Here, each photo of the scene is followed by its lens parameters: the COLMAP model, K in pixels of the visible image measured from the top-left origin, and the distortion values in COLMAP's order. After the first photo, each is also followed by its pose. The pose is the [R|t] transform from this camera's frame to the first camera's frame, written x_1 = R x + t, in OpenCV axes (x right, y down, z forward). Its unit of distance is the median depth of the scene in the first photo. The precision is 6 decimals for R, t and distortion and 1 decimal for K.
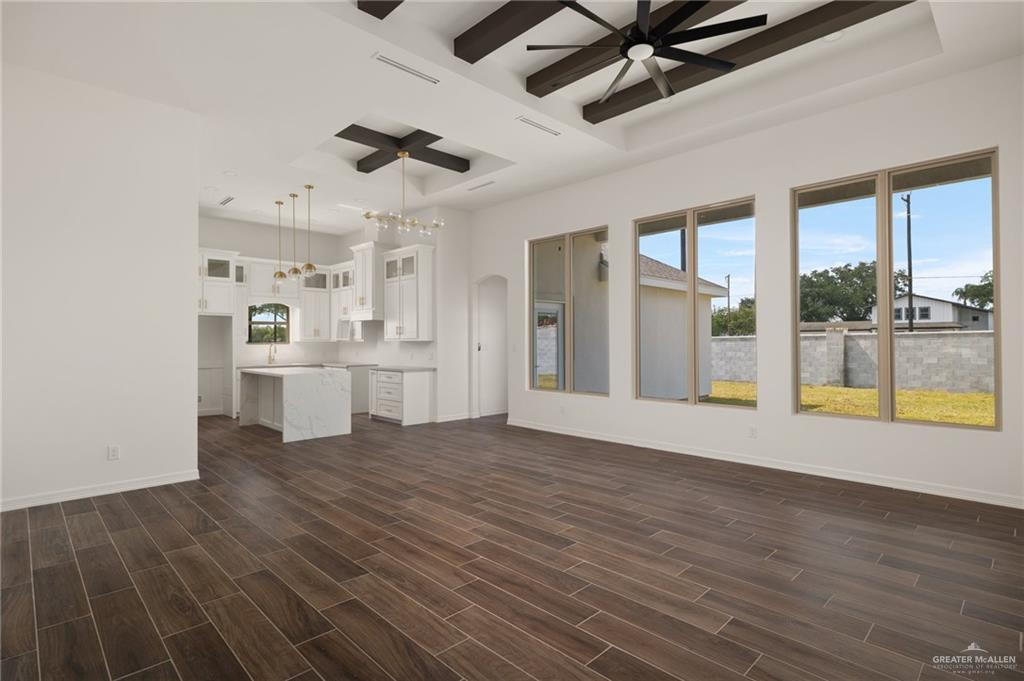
lens RADIAL K [[514.4, 0, 504.6], [0, 514.4, 339.6], [0, 0, 1]] dist [-0.007207, -0.000291]
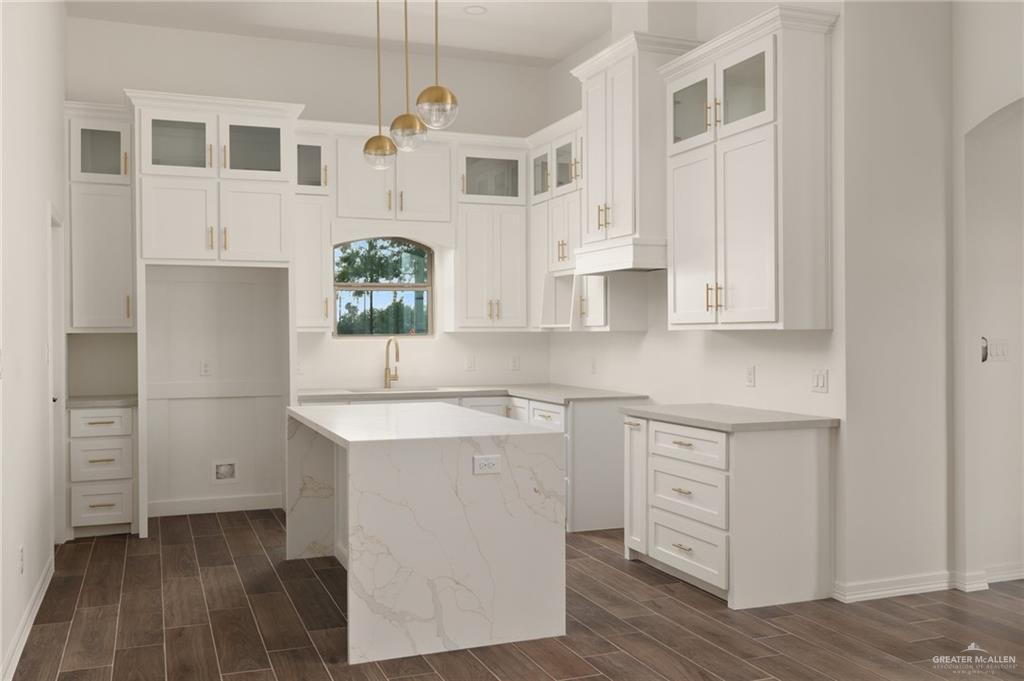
lens RADIAL K [[917.3, 0, 508.9], [0, 917.3, 338.5], [0, 0, 1]] dist [-0.018453, -0.000595]
pose [[0.925956, 0.000839, -0.377631, -0.103440], [0.004435, 0.999904, 0.013097, -0.000086], [0.377606, -0.013803, 0.925864, 0.404052]]
